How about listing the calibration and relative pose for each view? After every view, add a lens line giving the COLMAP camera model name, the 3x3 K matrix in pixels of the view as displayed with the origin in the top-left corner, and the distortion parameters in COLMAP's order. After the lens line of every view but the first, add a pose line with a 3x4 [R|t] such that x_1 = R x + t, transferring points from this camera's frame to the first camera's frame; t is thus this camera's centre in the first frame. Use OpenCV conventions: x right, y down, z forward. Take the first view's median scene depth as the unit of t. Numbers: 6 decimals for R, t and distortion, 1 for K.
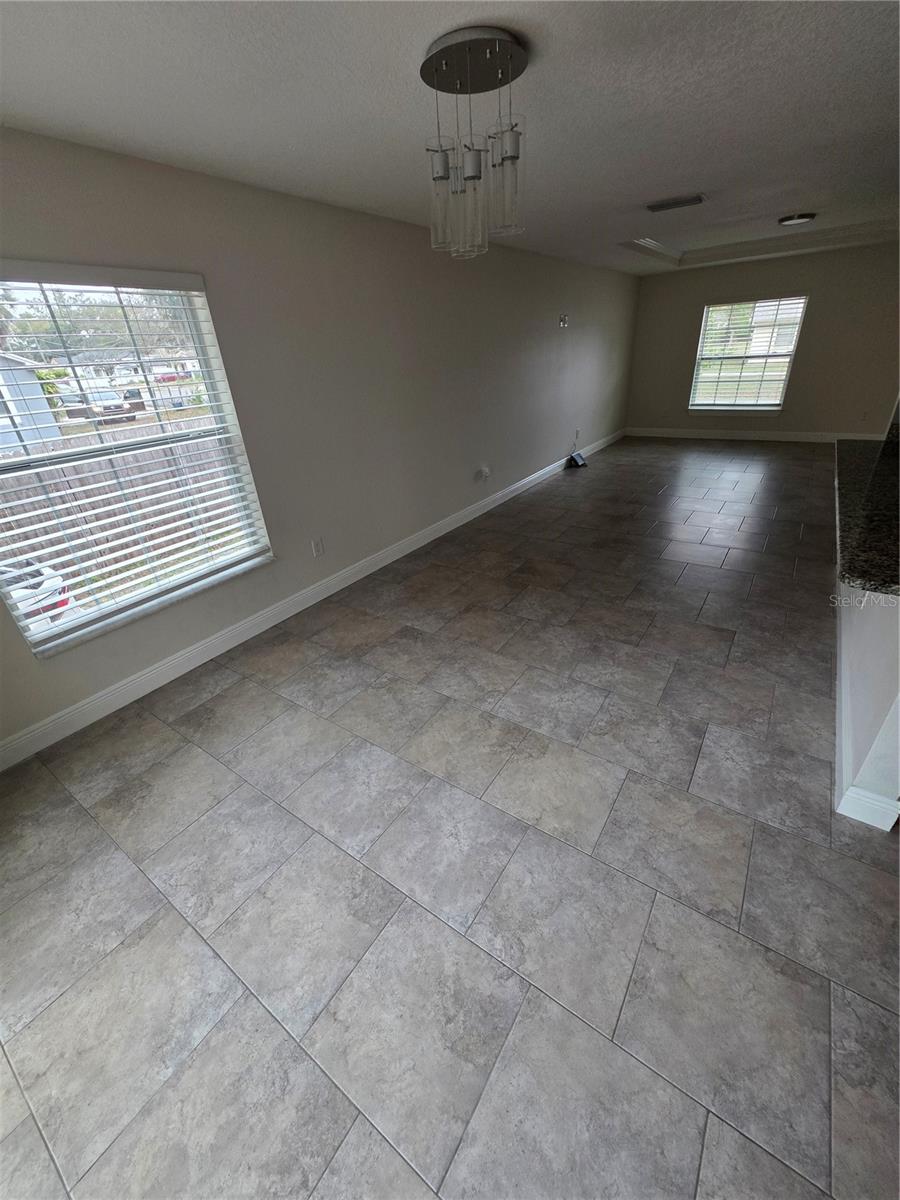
lens RADIAL K [[474.5, 0, 452.5], [0, 474.5, 600.3], [0, 0, 1]] dist [0.000721, 0.000027]
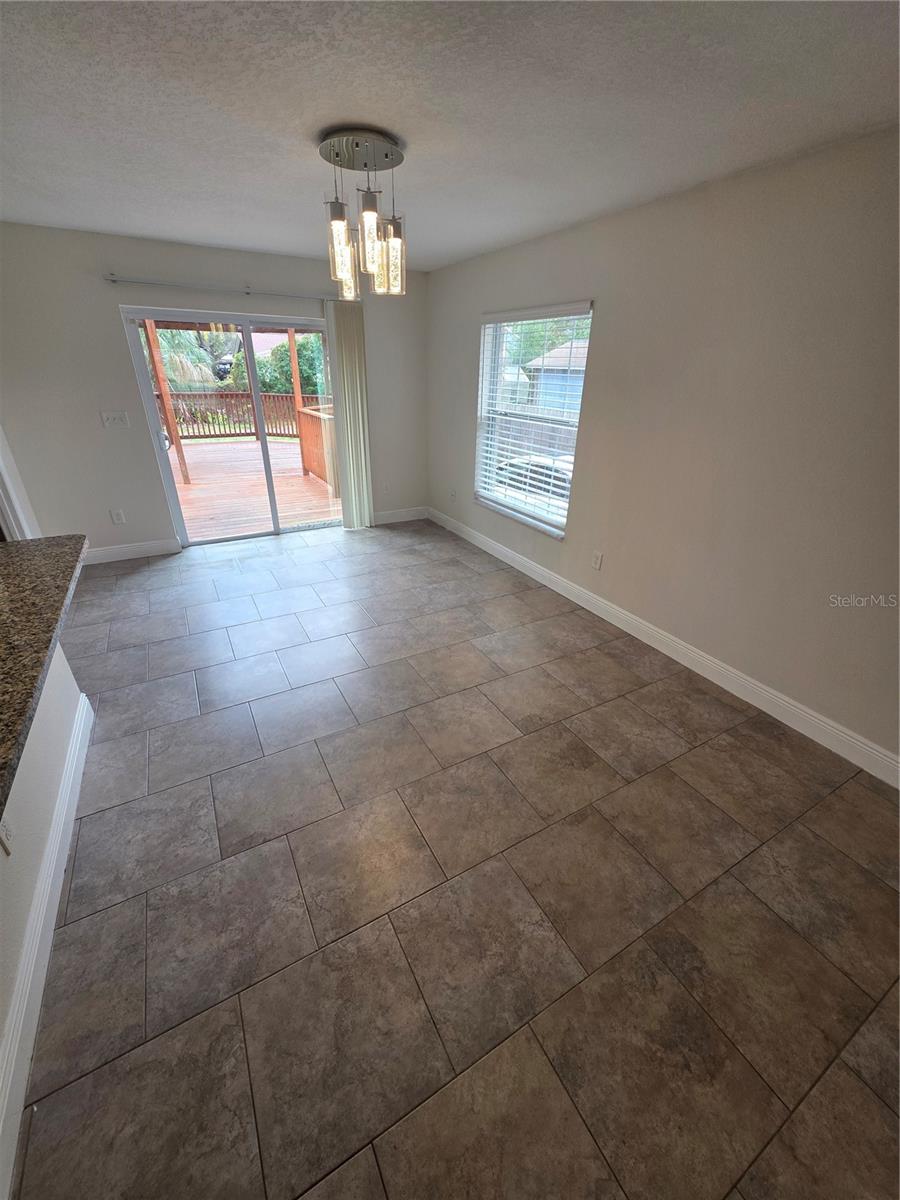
lens RADIAL K [[474.5, 0, 452.5], [0, 474.5, 600.3], [0, 0, 1]] dist [0.000721, 0.000027]
pose [[-0.433173, 0.442909, -0.784979, 0.790535], [-0.416699, 0.673851, 0.610153, -0.639034], [0.799202, 0.591402, -0.107334, 1.093462]]
